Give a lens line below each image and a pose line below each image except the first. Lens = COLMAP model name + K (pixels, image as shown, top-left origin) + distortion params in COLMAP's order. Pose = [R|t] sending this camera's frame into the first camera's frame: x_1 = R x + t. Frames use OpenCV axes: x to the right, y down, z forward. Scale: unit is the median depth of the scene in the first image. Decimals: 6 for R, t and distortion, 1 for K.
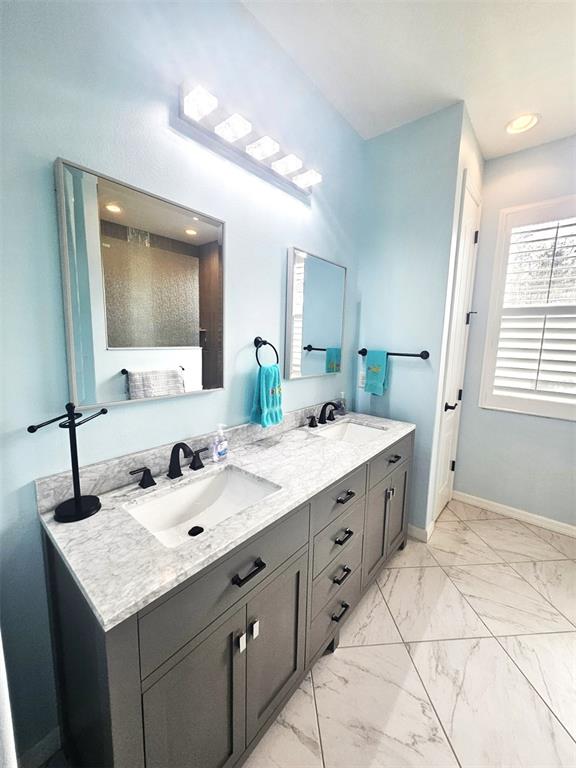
lens RADIAL K [[301.1, 0, 294.9], [0, 301.1, 379.5], [0, 0, 1]] dist [0.002682, 0.000338]
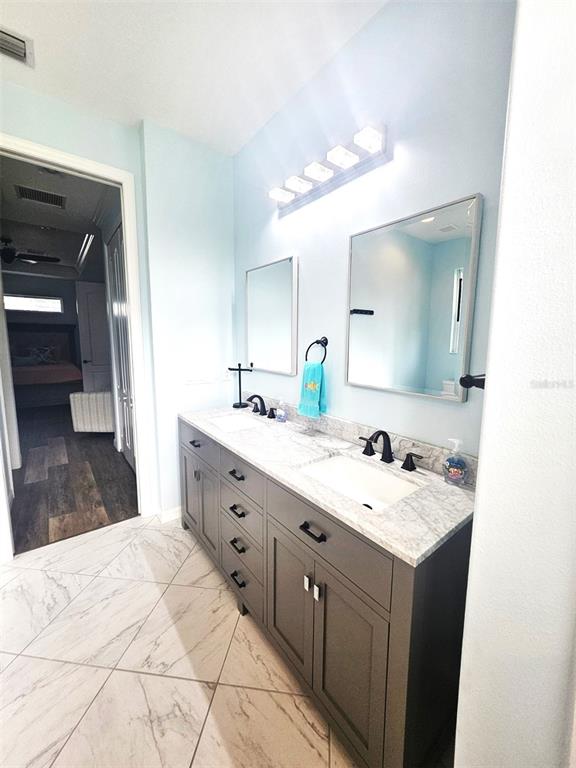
lens RADIAL K [[301.1, 0, 294.9], [0, 301.1, 379.5], [0, 0, 1]] dist [0.002682, 0.000338]
pose [[-0.203737, 0.103754, -0.973512, 1.014172], [-0.152887, 0.978797, 0.136313, -0.126351], [0.967015, 0.176609, -0.183554, 1.157210]]
